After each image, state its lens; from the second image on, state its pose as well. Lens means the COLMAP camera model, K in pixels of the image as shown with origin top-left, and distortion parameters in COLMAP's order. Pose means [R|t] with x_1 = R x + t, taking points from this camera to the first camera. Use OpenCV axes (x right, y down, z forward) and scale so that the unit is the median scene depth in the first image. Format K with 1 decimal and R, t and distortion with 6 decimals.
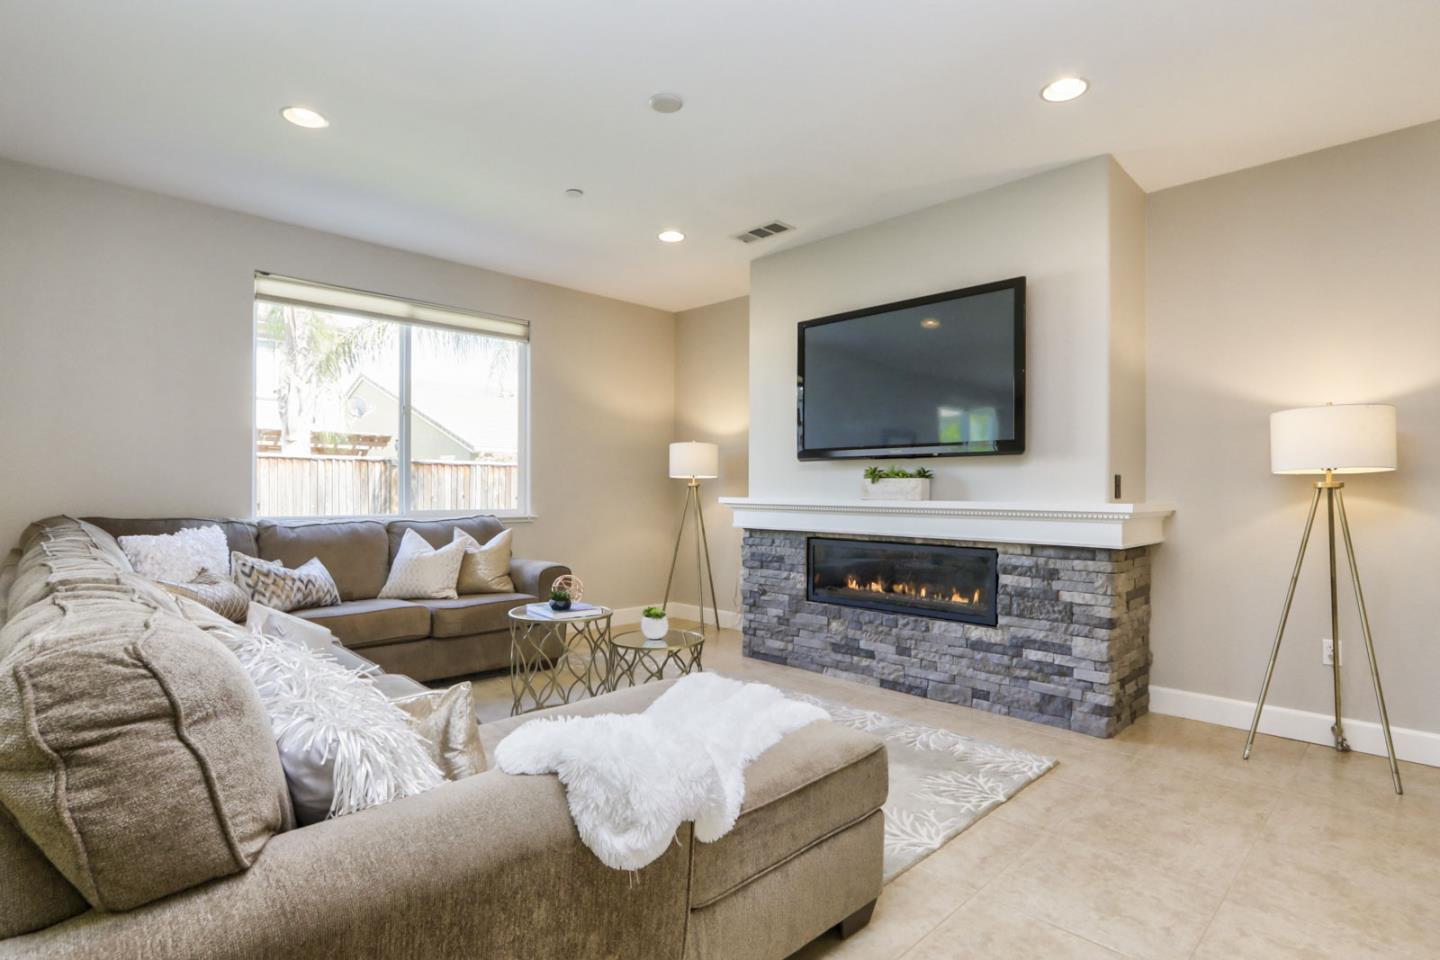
lens RADIAL K [[716.9, 0, 727.8], [0, 716.9, 486.5], [0, 0, 1]] dist [-0.001542, 0.000283]
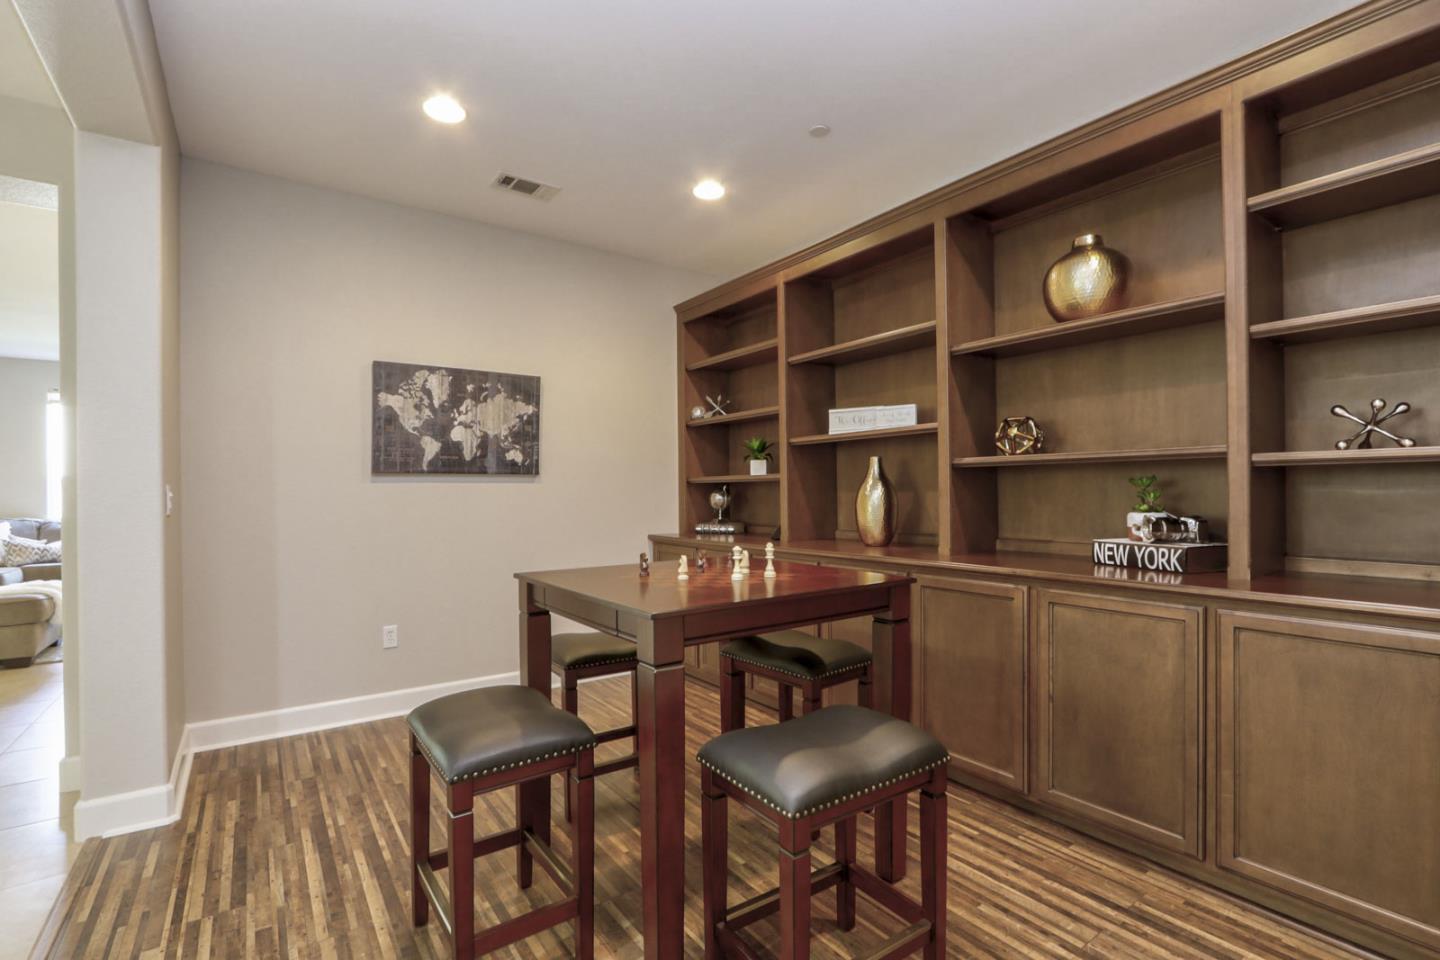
lens RADIAL K [[660.6, 0, 720.2], [0, 660.6, 492.6], [0, 0, 1]] dist [-0.002064, -0.000190]
pose [[0.985234, -0.019639, -0.170082, 1.544378], [0.021408, 0.999734, 0.008576, -0.002592], [0.169868, -0.012090, 0.985393, -0.475869]]
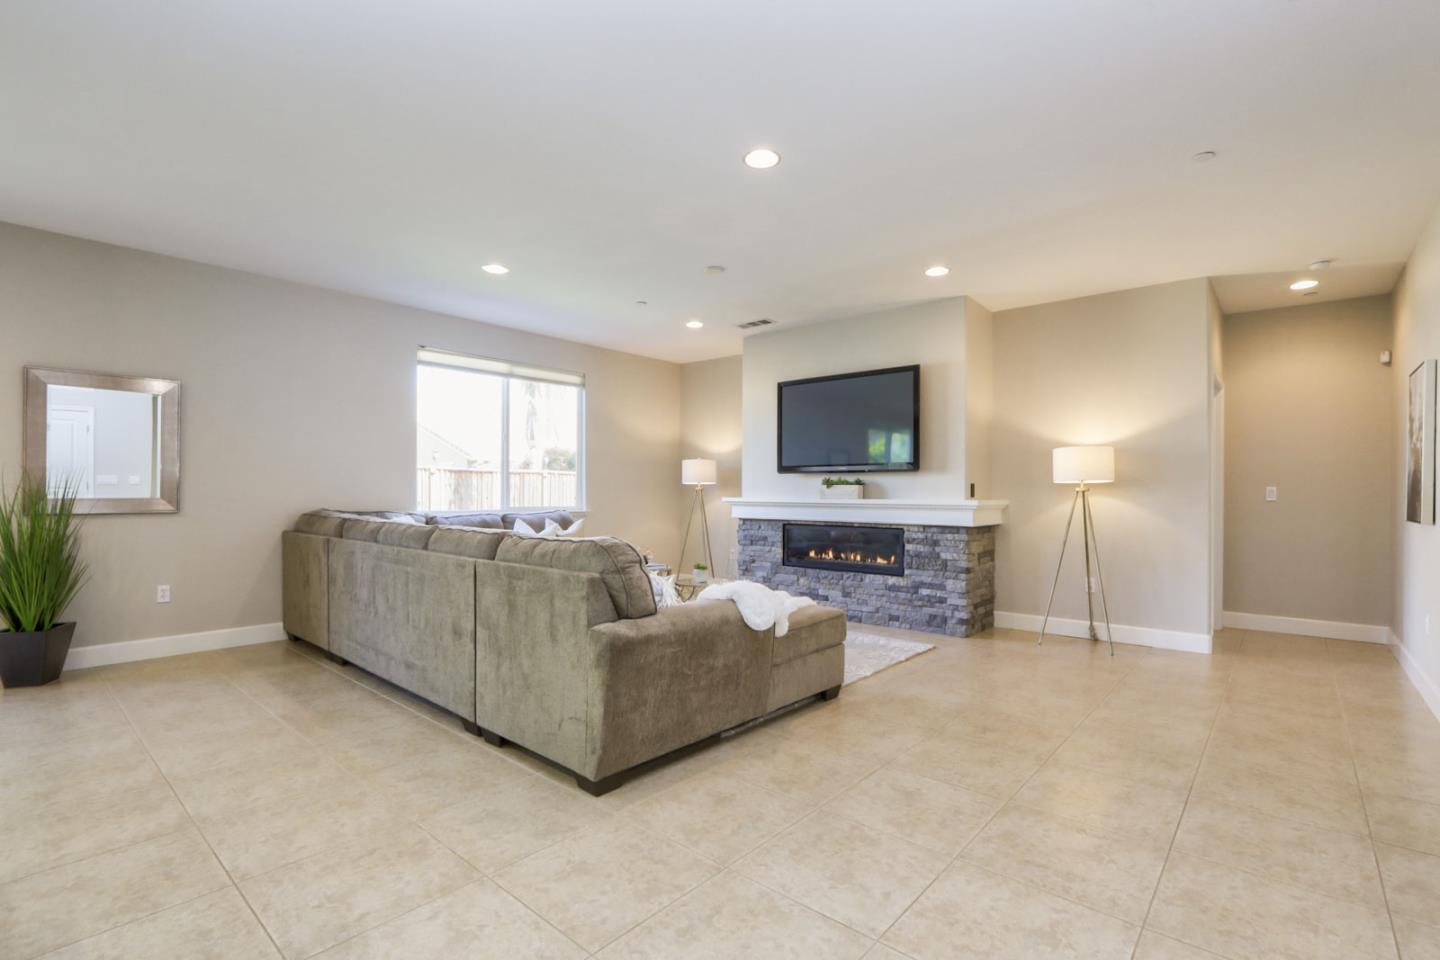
lens RADIAL K [[667.4, 0, 724.2], [0, 667.4, 484.9], [0, 0, 1]] dist [-0.001485, -0.000587]
pose [[0.997165, -0.000391, 0.075249, -0.144453], [0.000807, 0.999985, -0.005505, -0.004023], [-0.075246, 0.005550, 0.997150, -0.479082]]
